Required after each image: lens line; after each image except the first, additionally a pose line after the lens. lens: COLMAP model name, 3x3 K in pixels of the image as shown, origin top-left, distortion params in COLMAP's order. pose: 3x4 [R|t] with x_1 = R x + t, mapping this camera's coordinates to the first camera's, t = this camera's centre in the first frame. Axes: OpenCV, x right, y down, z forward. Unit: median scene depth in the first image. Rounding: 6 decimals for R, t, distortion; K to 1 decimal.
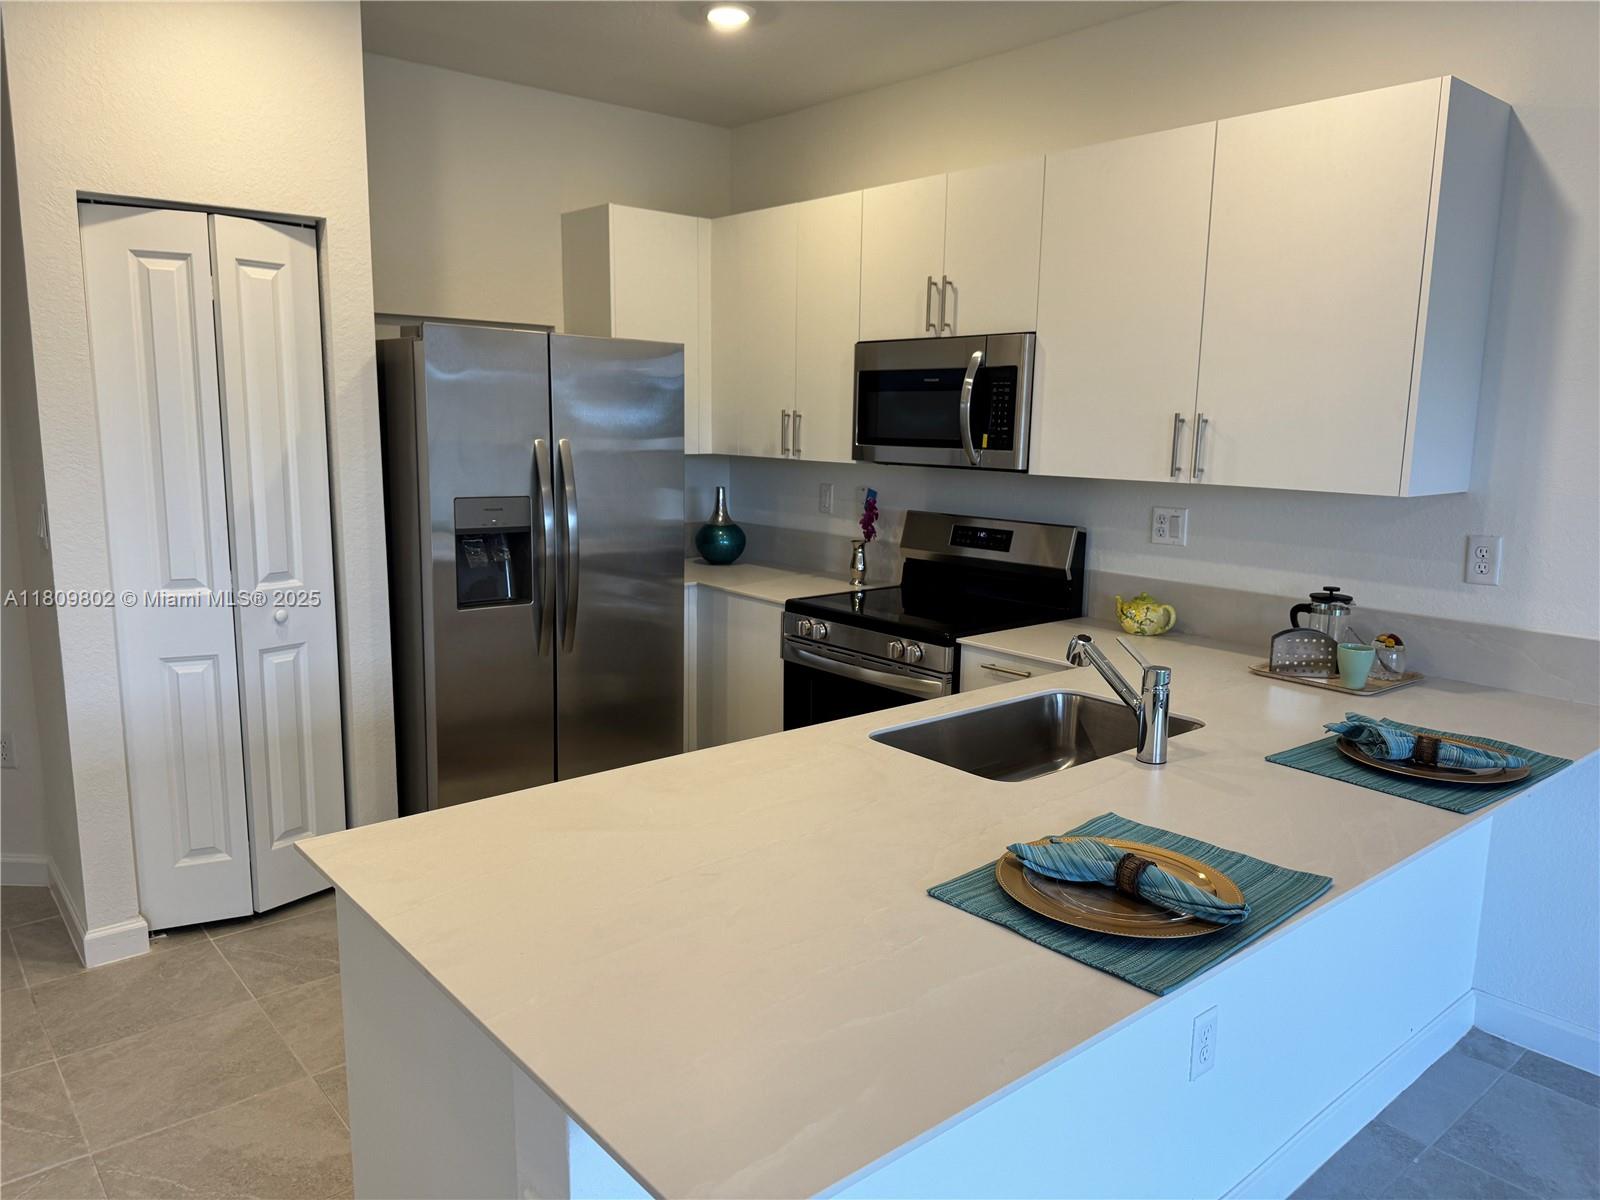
lens RADIAL K [[1113.1, 0, 805.2], [0, 1113.1, 608.2], [0, 0, 1]] dist [0.103815, -0.155155]
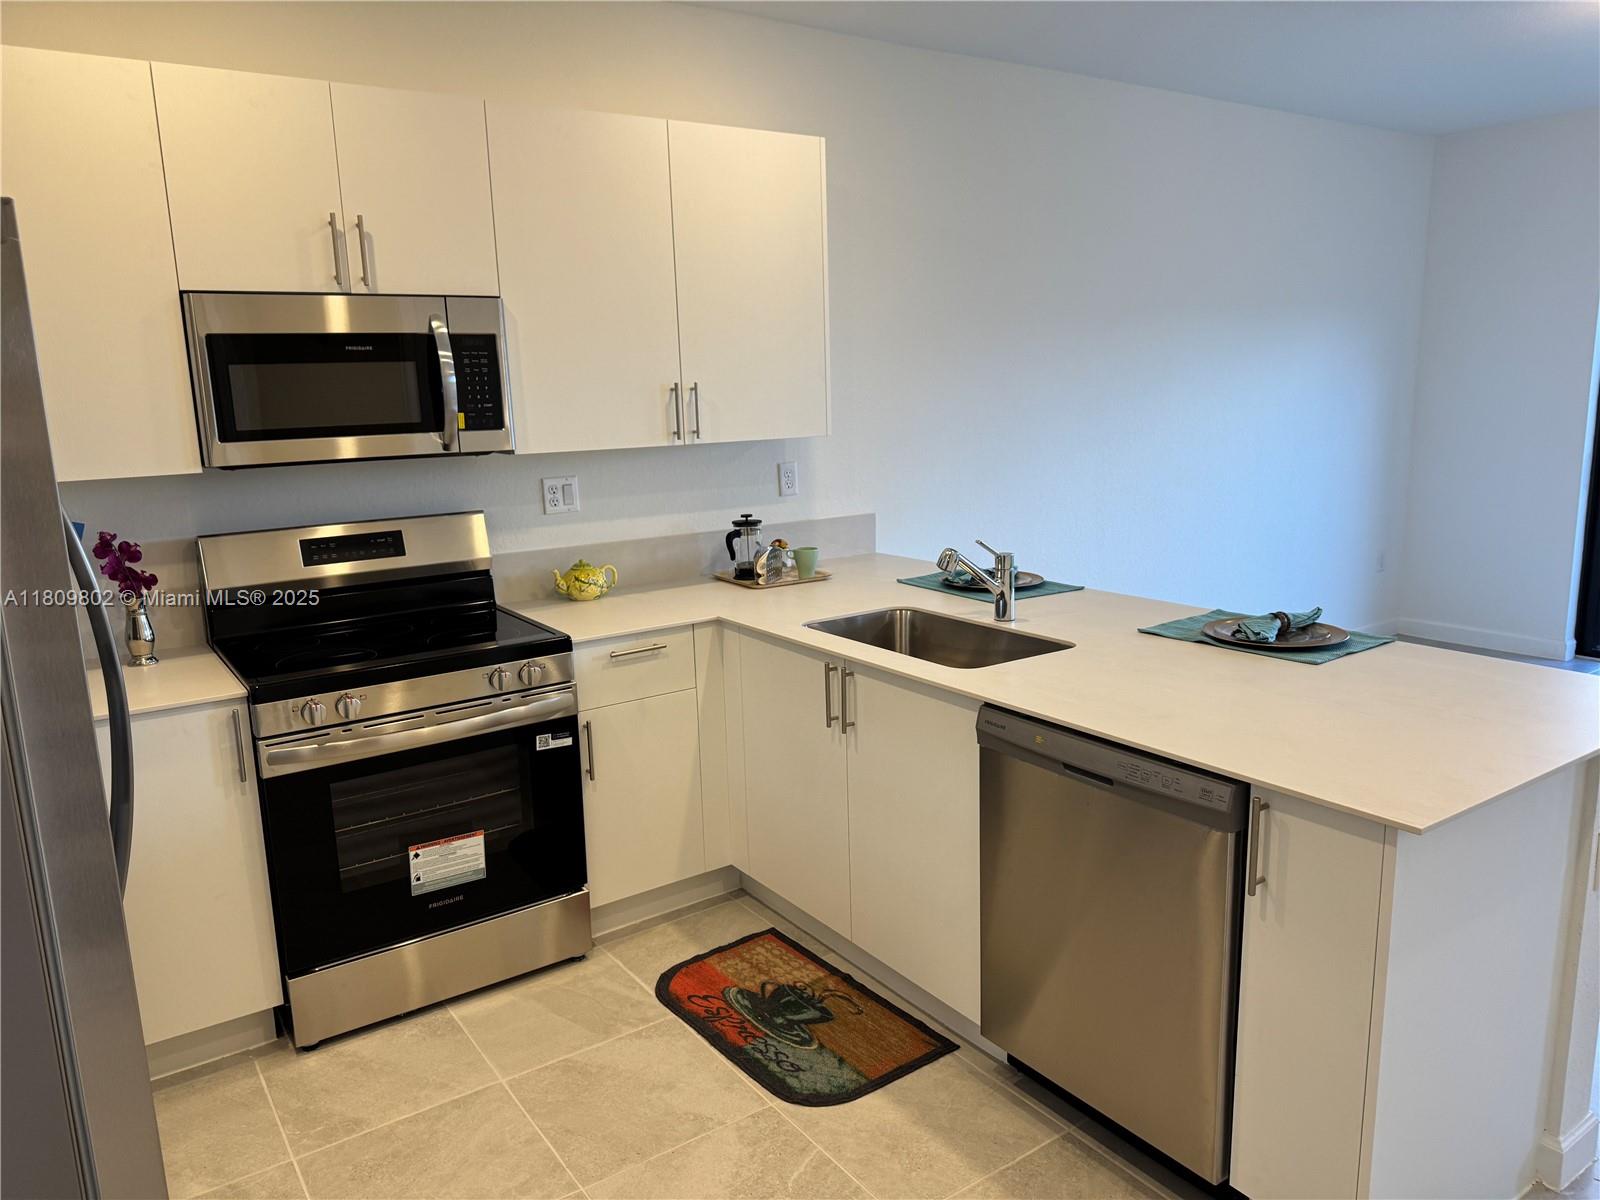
lens RADIAL K [[1111.5, 0, 800.0], [0, 1111.5, 600.0], [0, 0, 1]] dist [0.109891, -0.166246]
pose [[0.098353, -0.206191, 0.973556, -0.684417], [0.202150, 0.962042, 0.183330, -0.125362], [-0.974403, 0.178774, 0.136301, 0.668804]]
